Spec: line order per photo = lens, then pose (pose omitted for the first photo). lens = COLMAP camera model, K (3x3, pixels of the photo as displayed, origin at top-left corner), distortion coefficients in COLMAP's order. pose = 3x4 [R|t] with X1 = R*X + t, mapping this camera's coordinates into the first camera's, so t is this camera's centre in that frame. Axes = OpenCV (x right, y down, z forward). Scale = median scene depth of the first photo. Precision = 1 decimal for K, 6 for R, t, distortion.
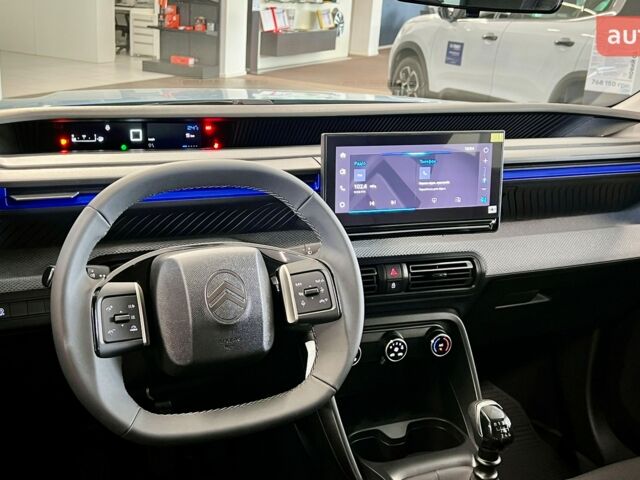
lens RADIAL K [[708.0, 0, 320.2], [0, 708.0, 235.2], [0, 0, 1]] dist [0.086624, 0.000000]
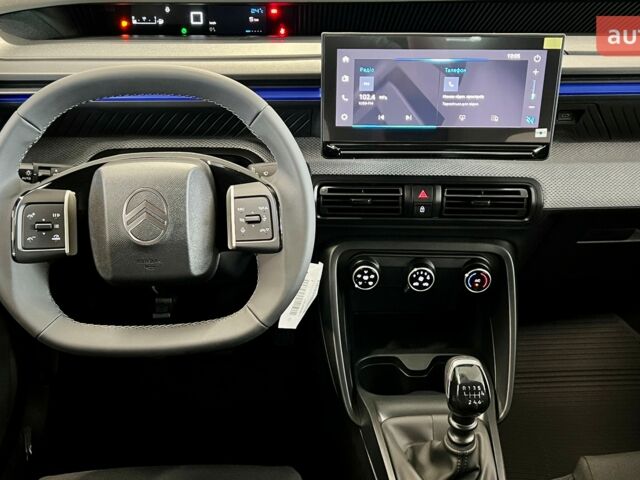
lens RADIAL K [[708.0, 0, 320.7], [0, 708.0, 231.6], [0, 0, 1]] dist [0.086624, 0.000000]
pose [[0.939333, 0.129224, -0.317733, 0.285868], [-0.068585, 0.978373, 0.195147, -0.069615], [0.336079, -0.161516, 0.927881, 0.140771]]
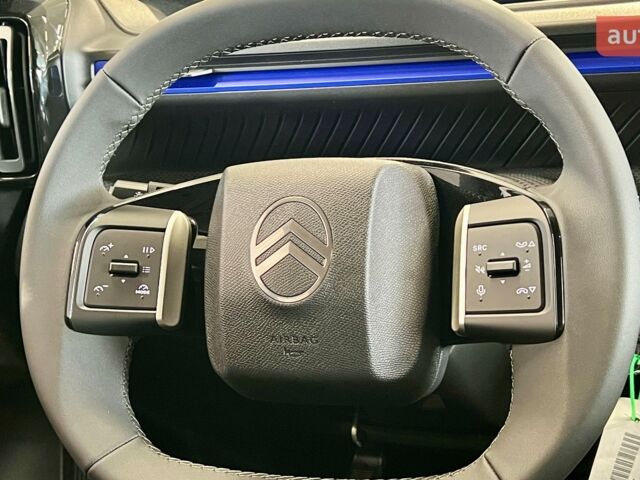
lens RADIAL K [[990.2, 0, 321.6], [0, 990.2, 242.2], [0, 0, 1]] dist [0.176990, 0.000000]
pose [[0.751701, 0.078711, -0.654790, 0.240713], [-0.075488, 0.996596, 0.033139, 0.041511], [0.655169, 0.024518, 0.755084, 0.364461]]
